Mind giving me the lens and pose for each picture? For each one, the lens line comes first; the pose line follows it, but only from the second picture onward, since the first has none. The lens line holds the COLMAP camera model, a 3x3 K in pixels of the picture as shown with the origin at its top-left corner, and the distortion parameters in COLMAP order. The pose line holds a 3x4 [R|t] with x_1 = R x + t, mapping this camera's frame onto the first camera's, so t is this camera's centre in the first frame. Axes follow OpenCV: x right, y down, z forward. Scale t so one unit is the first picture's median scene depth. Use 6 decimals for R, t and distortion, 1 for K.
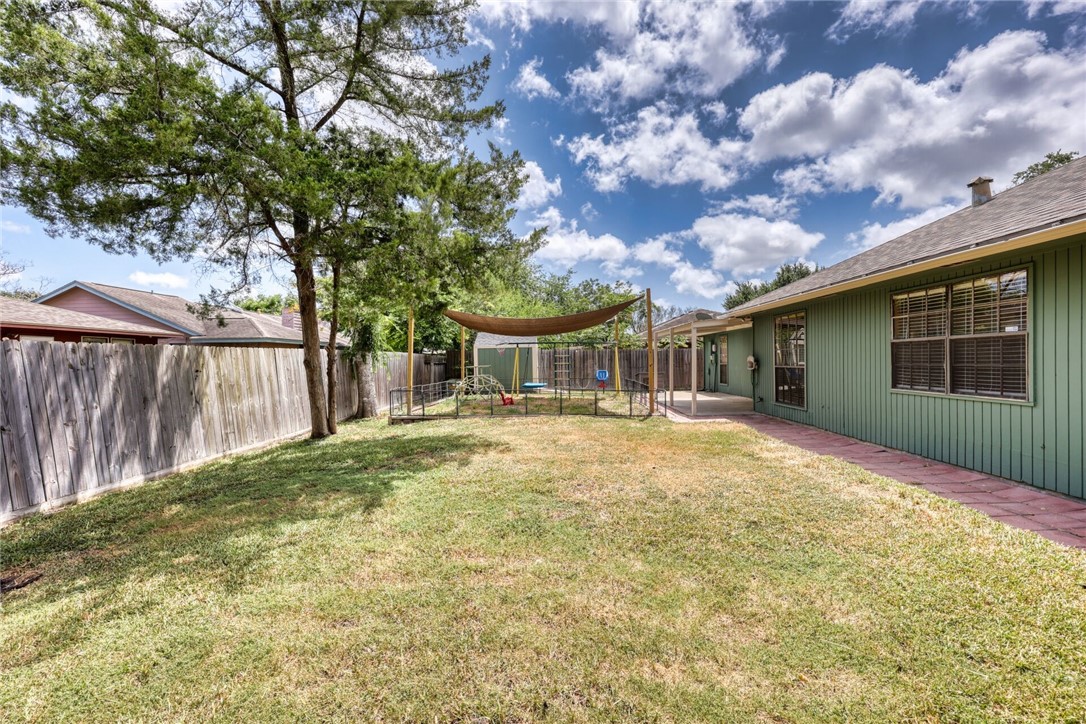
lens RADIAL K [[450.6, 0, 546.4], [0, 450.6, 365.3], [0, 0, 1]] dist [0.004945, 0.000295]
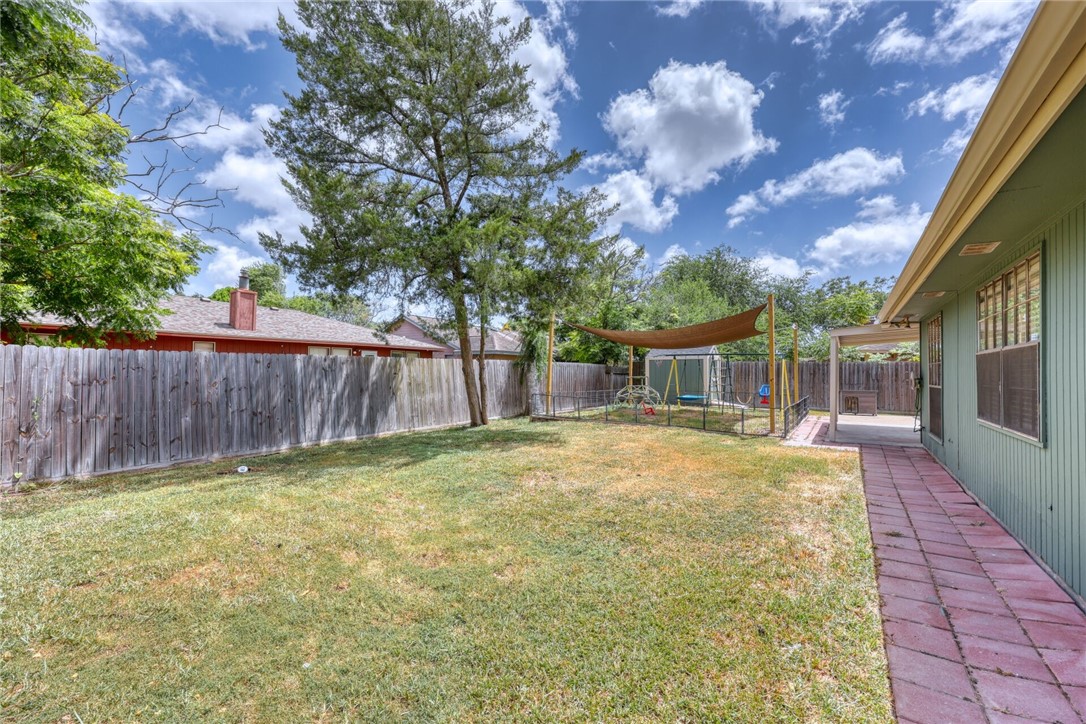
lens RADIAL K [[450.6, 0, 539.3], [0, 450.6, 362.9], [0, 0, 1]] dist [0.004945, 0.000295]
pose [[0.830919, 0.009282, -0.556315, 0.515034], [-0.025844, 0.999426, -0.021925, -0.002576], [0.555792, 0.032595, 0.830682, -0.001478]]
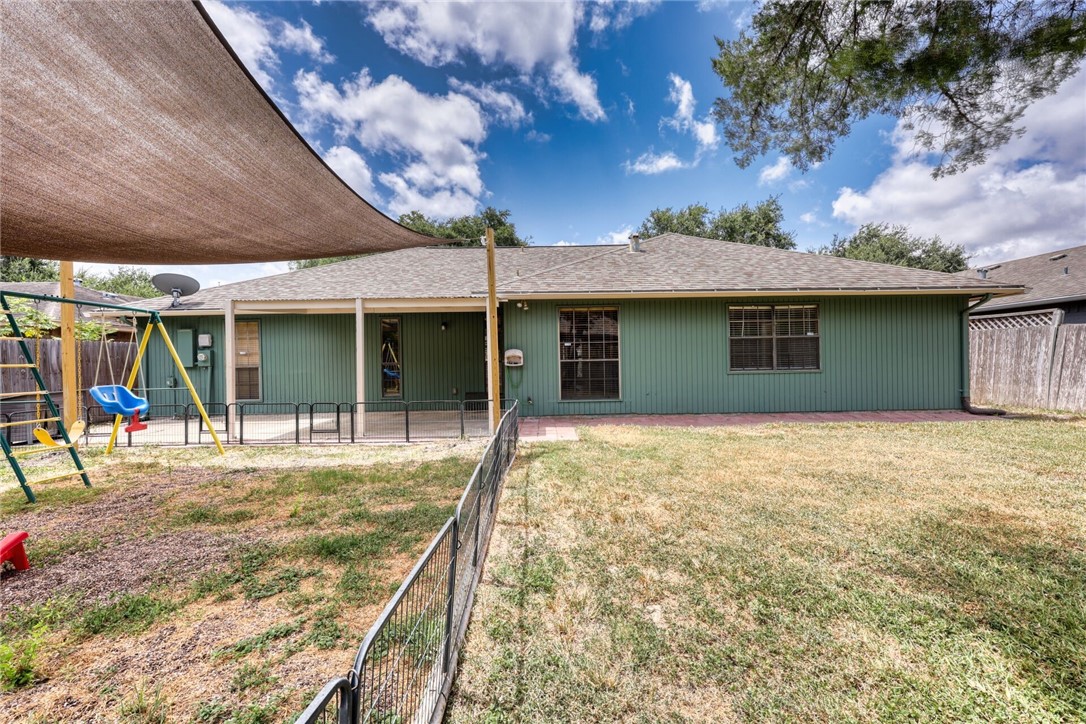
lens RADIAL K [[414.9, 0, 547.3], [0, 414.9, 358.2], [0, 0, 1]] dist [0.012041, 0.000139]
pose [[-0.066035, 0.013475, 0.997726, -0.443580], [0.029112, 0.999509, -0.011572, 0.007974], [-0.997393, 0.028282, -0.066394, 1.465975]]
